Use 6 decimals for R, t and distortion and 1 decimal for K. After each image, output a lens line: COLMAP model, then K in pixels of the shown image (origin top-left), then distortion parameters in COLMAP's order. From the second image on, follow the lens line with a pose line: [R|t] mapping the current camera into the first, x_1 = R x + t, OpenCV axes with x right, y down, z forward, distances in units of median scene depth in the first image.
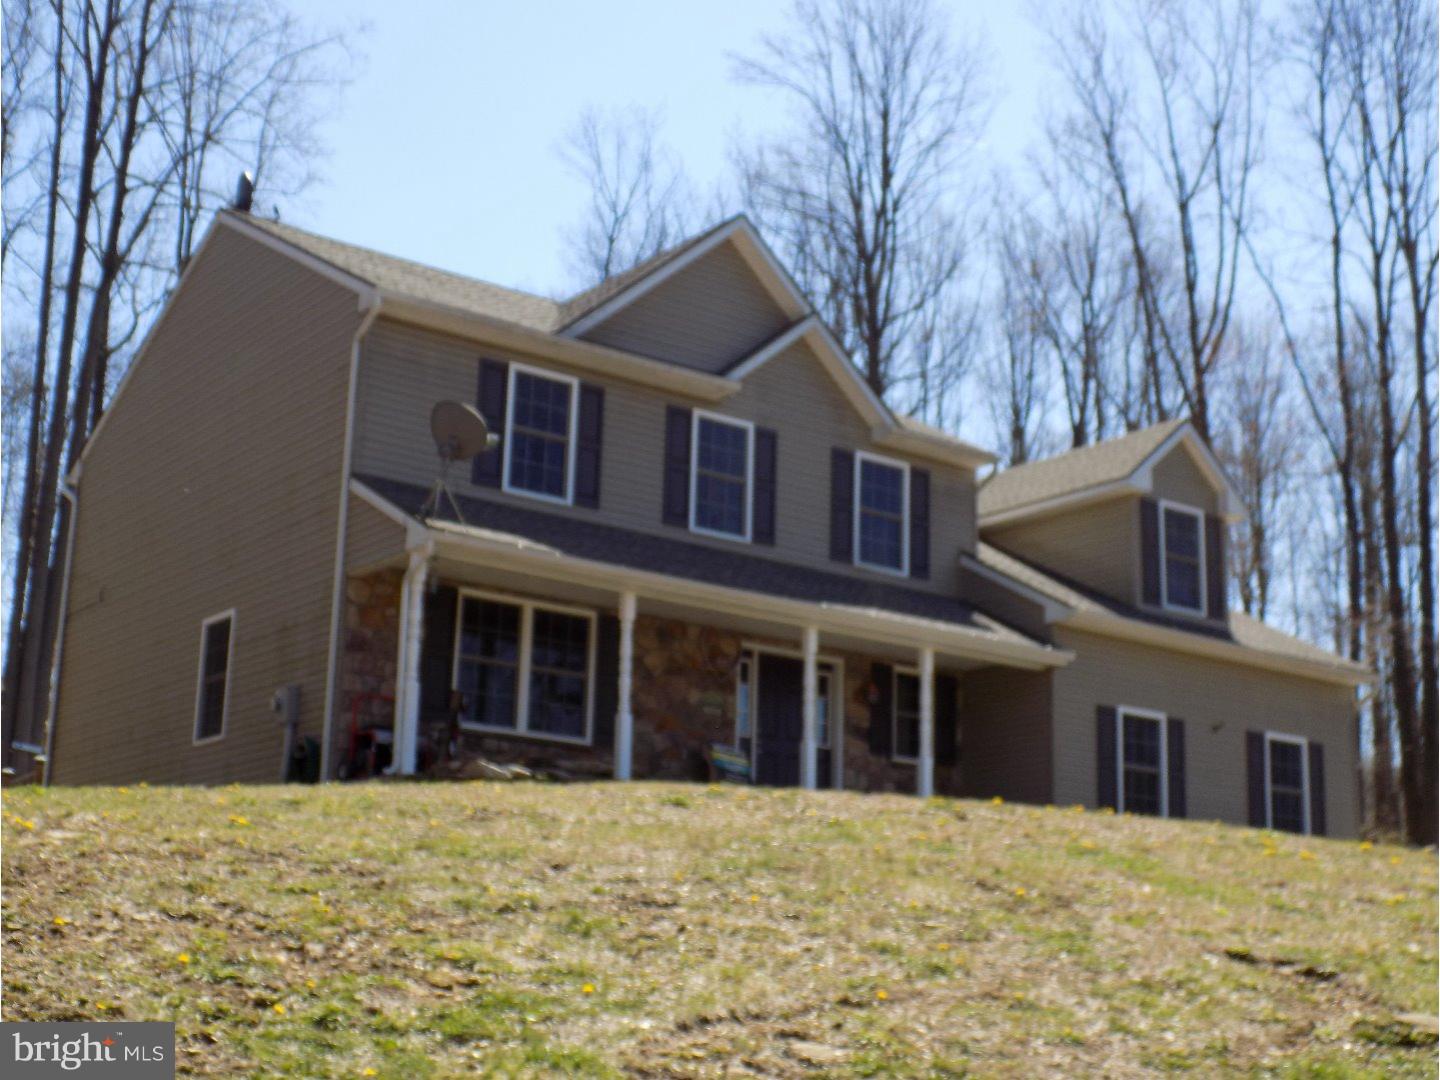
lens RADIAL K [[1949.1, 0, 719.7], [0, 1949.1, 541.7], [0, 0, 1]] dist [0.009947, 0.000000]
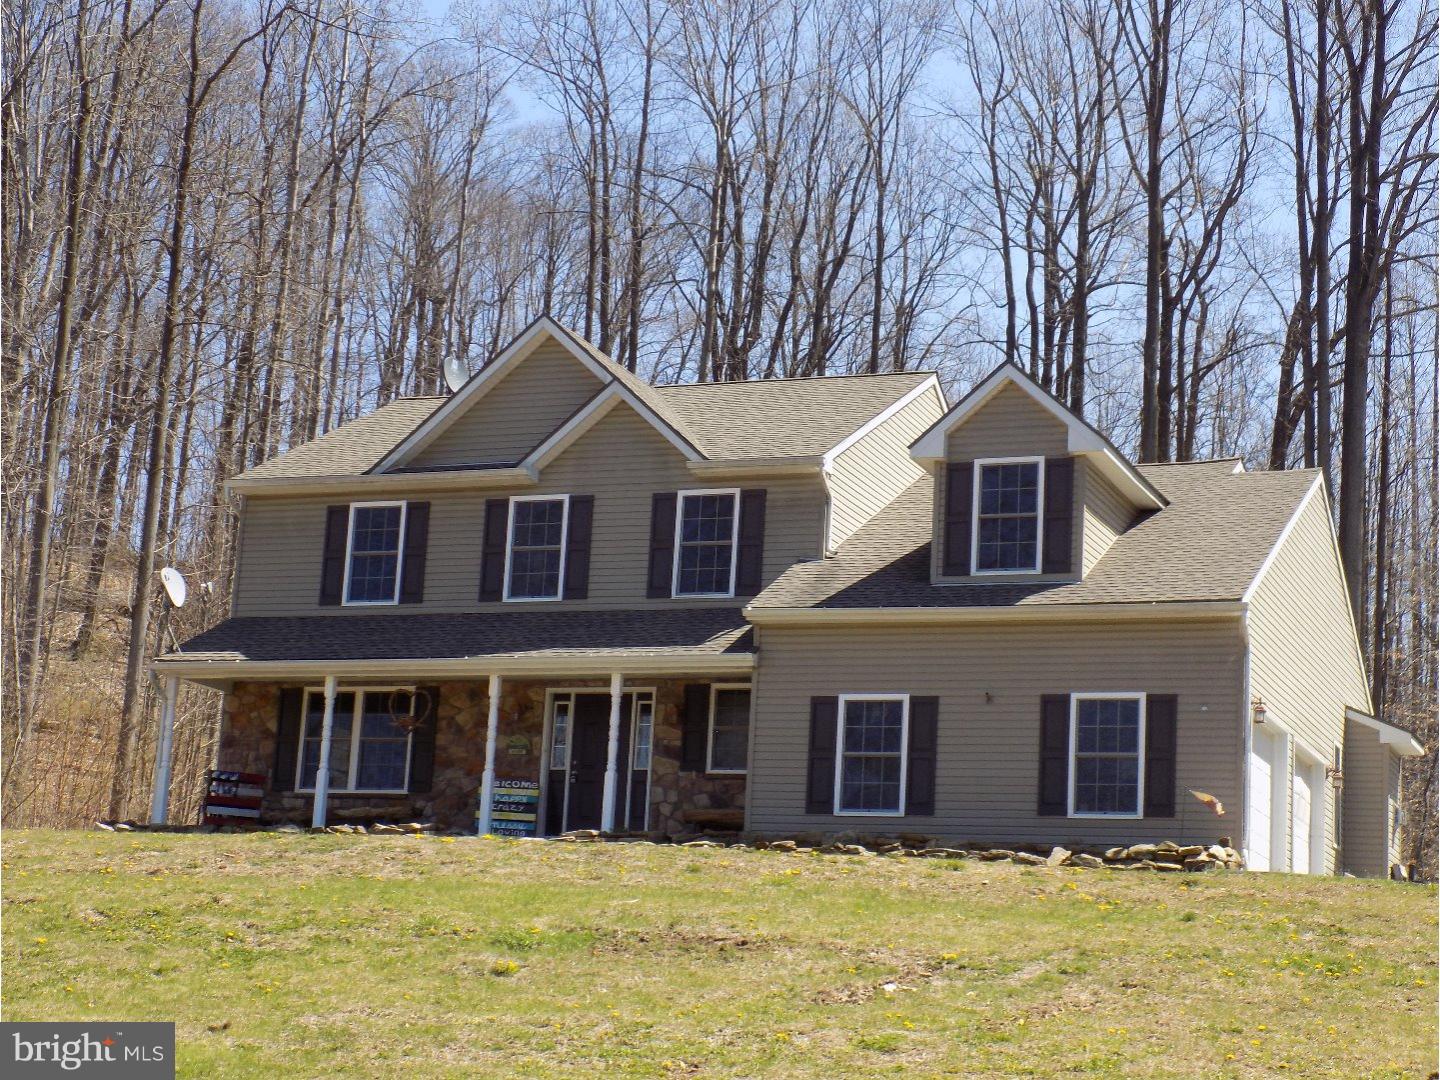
lens RADIAL K [[2507.7, 0, 720.5], [0, 2507.7, 540.3], [0, 0, 1]] dist [0.310308, 0.000000]
pose [[0.531659, -0.174471, -0.828793, 1.302839], [0.178475, 0.979658, -0.091741, 0.119005], [0.827940, -0.099144, 0.551983, 0.267780]]
